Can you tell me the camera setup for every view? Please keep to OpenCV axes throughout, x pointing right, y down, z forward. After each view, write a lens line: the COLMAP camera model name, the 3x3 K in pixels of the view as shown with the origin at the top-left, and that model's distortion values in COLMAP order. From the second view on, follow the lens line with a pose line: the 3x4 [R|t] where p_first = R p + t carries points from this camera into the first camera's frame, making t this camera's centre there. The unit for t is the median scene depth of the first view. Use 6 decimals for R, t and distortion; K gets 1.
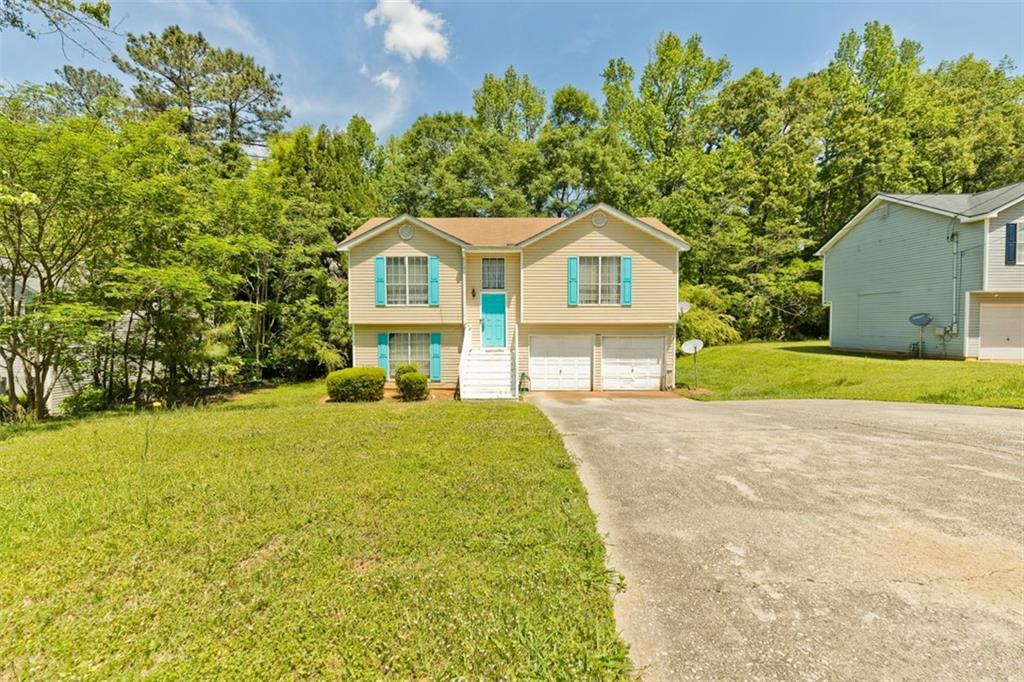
lens RADIAL K [[427.2, 0, 515.8], [0, 427.2, 333.9], [0, 0, 1]] dist [0.000619, 0.000696]
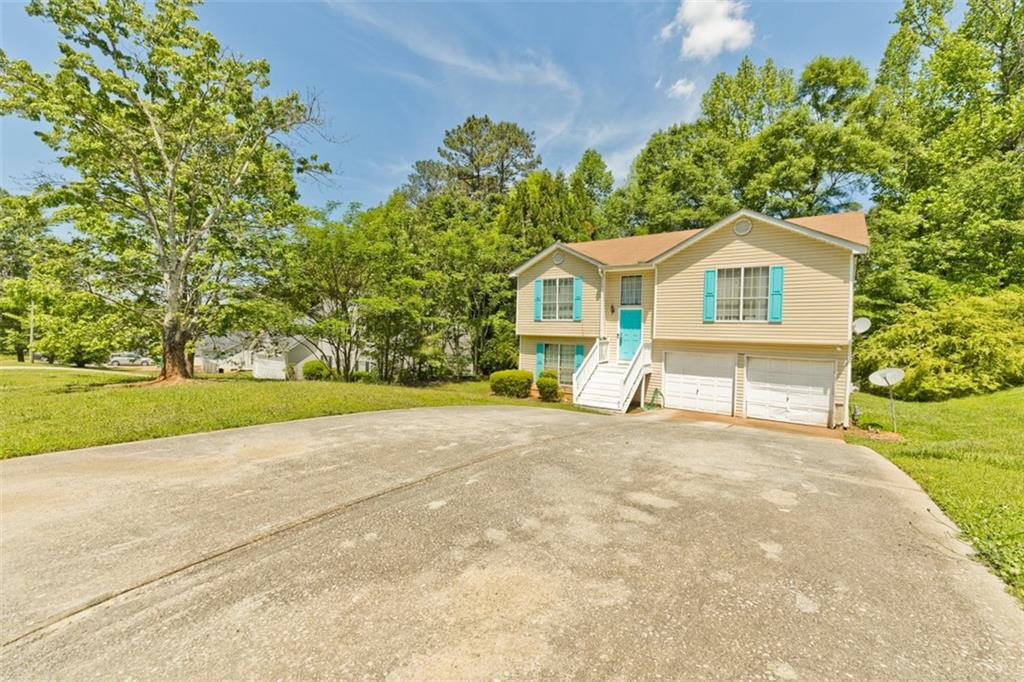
lens RADIAL K [[427.2, 0, 515.8], [0, 427.2, 333.9], [0, 0, 1]] dist [0.000619, 0.000696]
pose [[0.808487, 0.025856, -0.587946, 0.338398], [-0.043174, 0.998948, -0.015439, -0.006832], [0.586929, 0.037866, 0.808753, -0.005275]]
